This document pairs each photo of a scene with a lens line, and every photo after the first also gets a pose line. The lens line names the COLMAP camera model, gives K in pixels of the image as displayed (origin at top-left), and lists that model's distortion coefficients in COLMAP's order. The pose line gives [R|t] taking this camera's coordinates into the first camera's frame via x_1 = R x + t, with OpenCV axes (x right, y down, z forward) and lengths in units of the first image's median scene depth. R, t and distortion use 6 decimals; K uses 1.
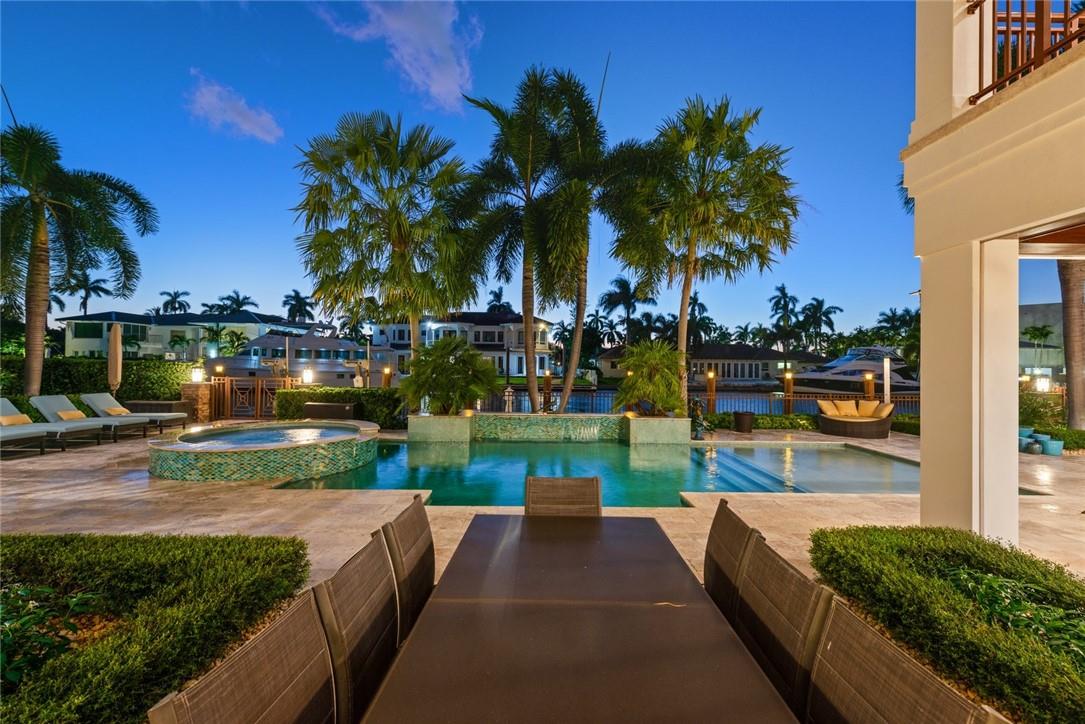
lens RADIAL K [[421.0, 0, 554.8], [0, 421.0, 365.6], [0, 0, 1]] dist [0.004814, -0.000054]
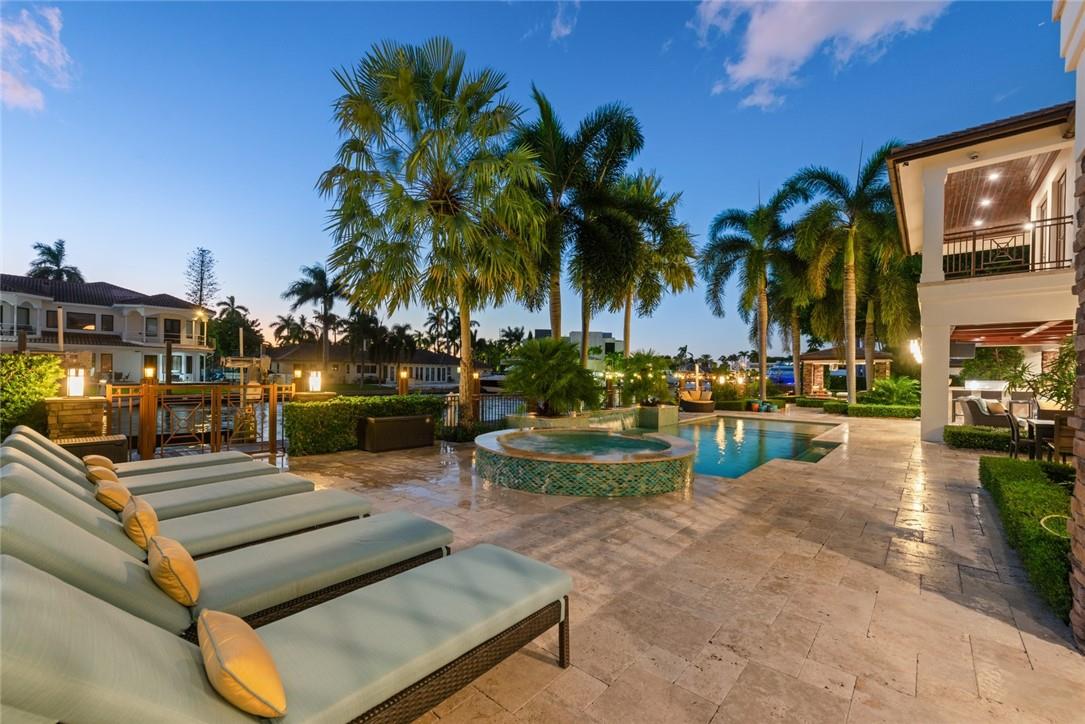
lens RADIAL K [[421.0, 0, 554.8], [0, 421.0, 365.6], [0, 0, 1]] dist [0.004814, -0.000054]
pose [[0.661866, 0.013303, 0.749504, -0.154572], [-0.006016, 0.999905, -0.012435, 0.001378], [-0.749598, 0.003722, 0.661883, 0.053452]]
